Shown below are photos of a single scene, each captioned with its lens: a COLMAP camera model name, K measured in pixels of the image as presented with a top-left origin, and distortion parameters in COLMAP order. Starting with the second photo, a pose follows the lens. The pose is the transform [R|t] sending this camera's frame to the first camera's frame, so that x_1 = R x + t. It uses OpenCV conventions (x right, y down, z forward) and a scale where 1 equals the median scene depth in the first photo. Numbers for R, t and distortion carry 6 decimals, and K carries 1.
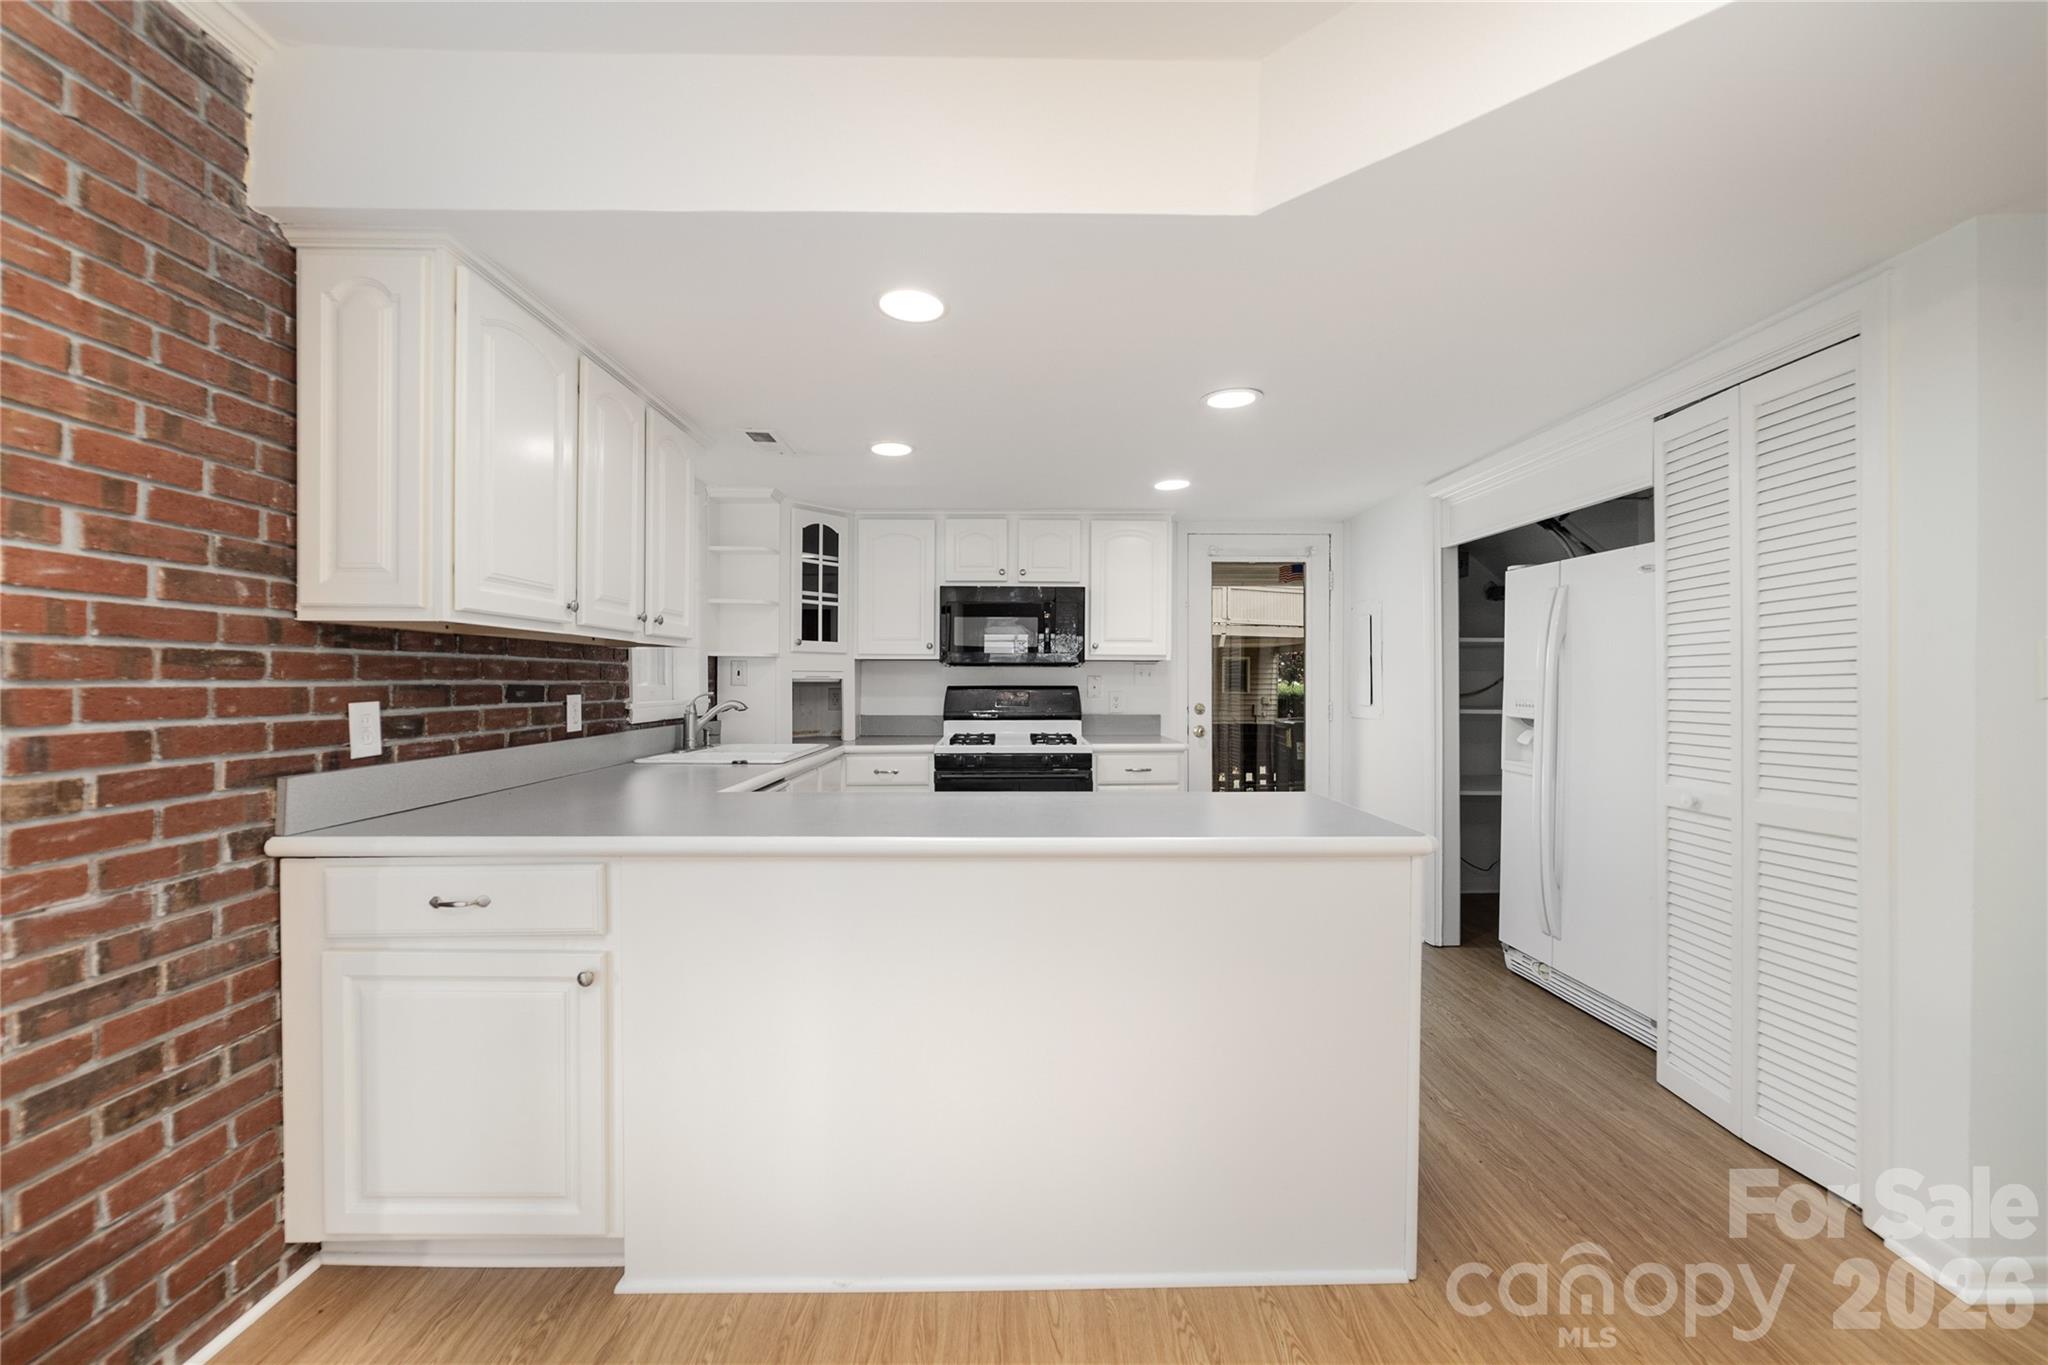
lens RADIAL K [[796.2, 0, 1017.5], [0, 796.2, 689.3], [0, 0, 1]] dist [-0.015037, 0.005289]
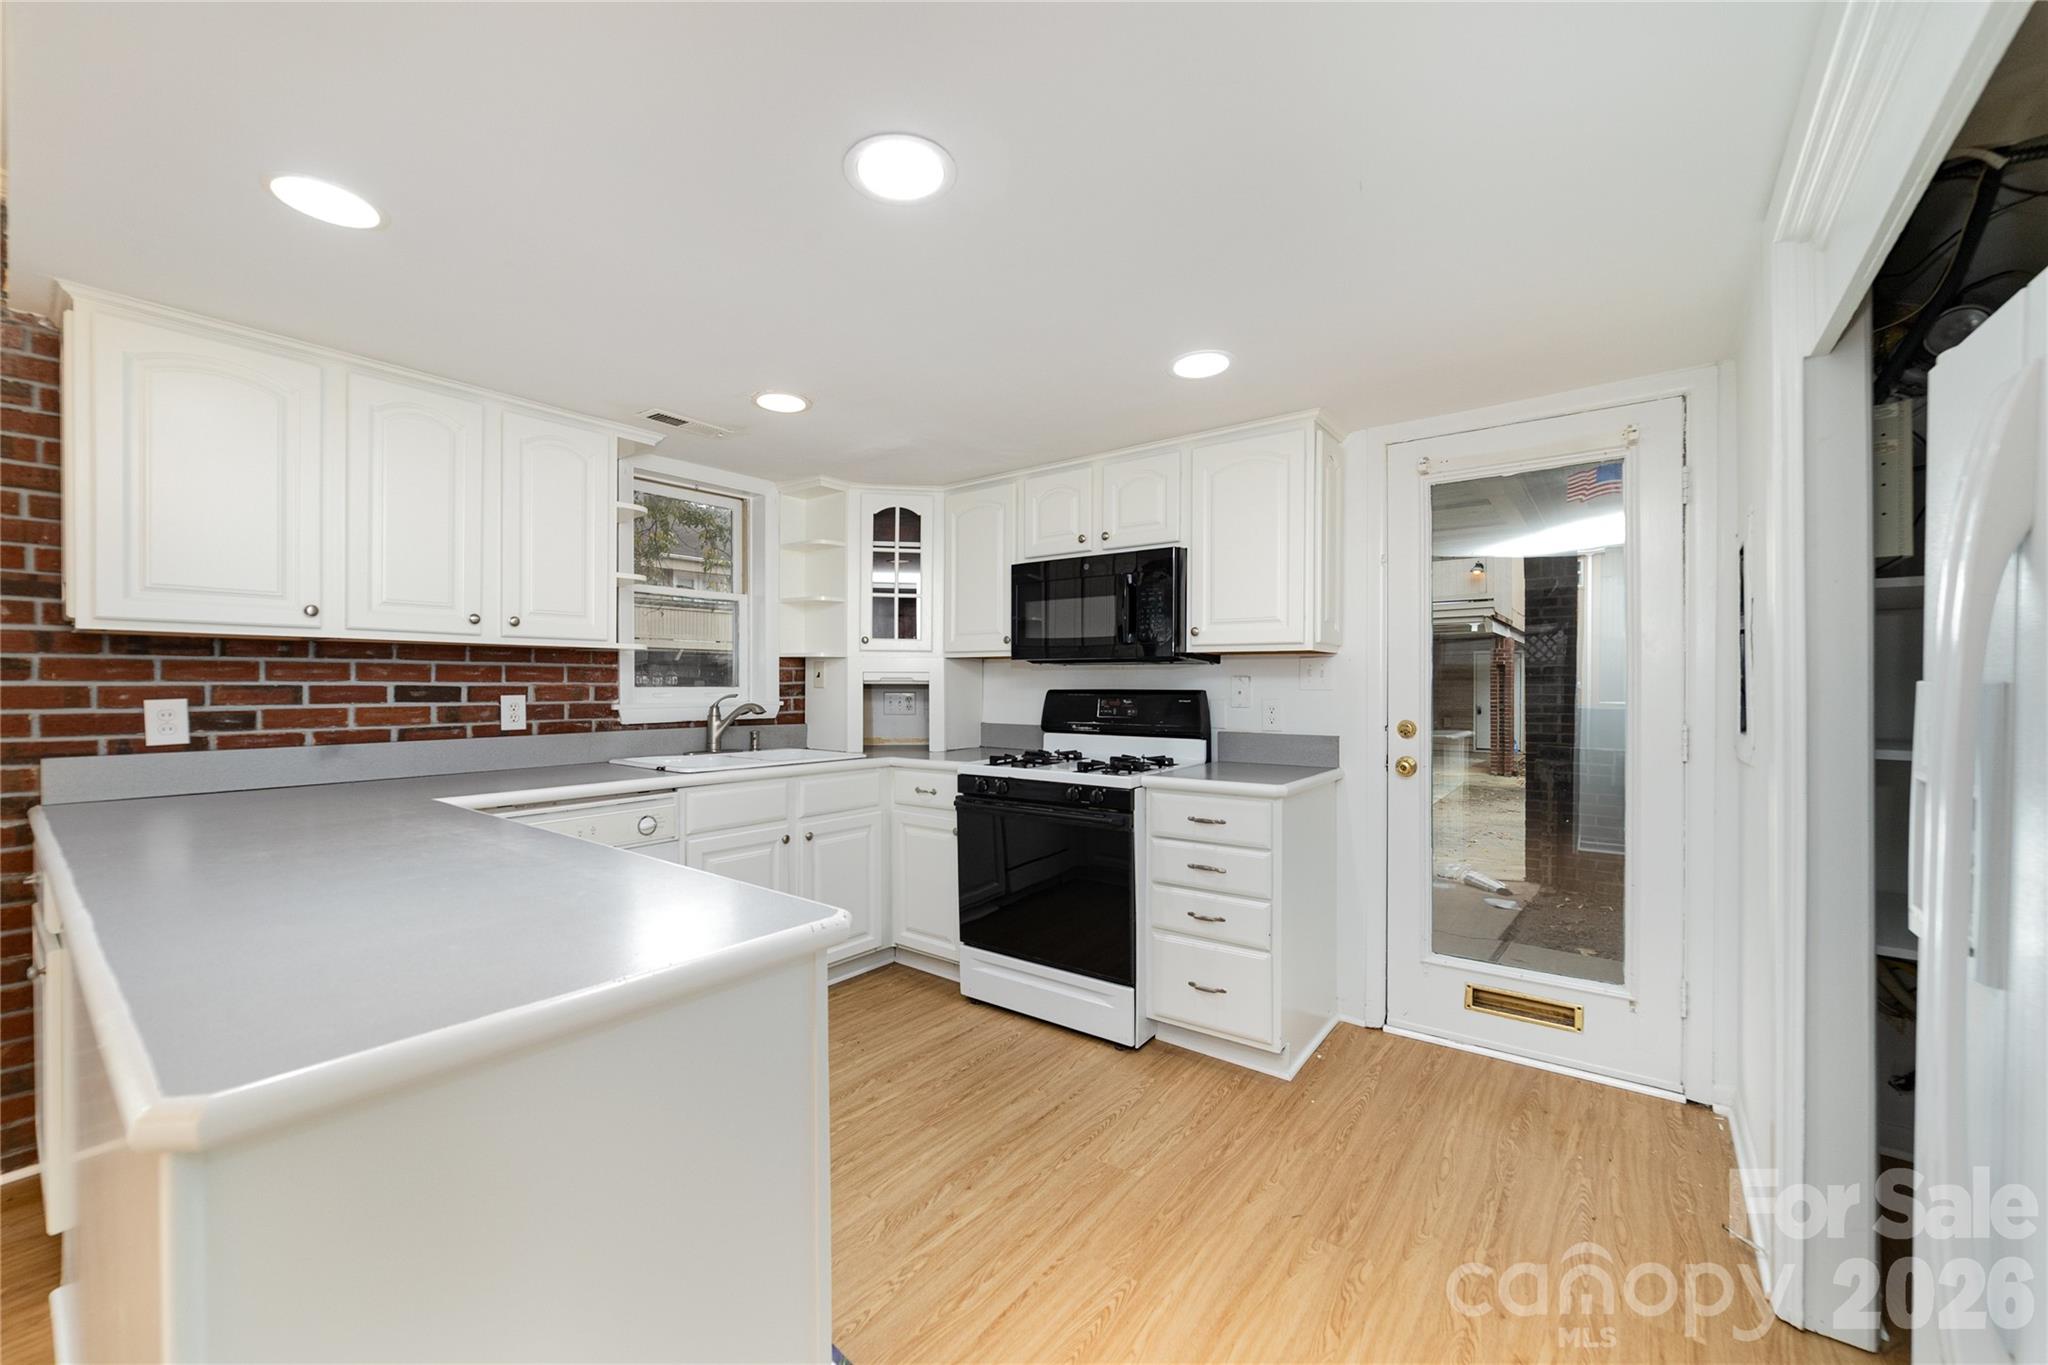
lens RADIAL K [[796.2, 0, 1025.6], [0, 796.2, 690.7], [0, 0, 1]] dist [-0.015037, 0.005289]
pose [[0.781569, 0.005282, -0.623796, 0.730513], [-0.007392, 0.999972, -0.000794, -0.004036], [0.623774, 0.005232, 0.781587, 0.681852]]
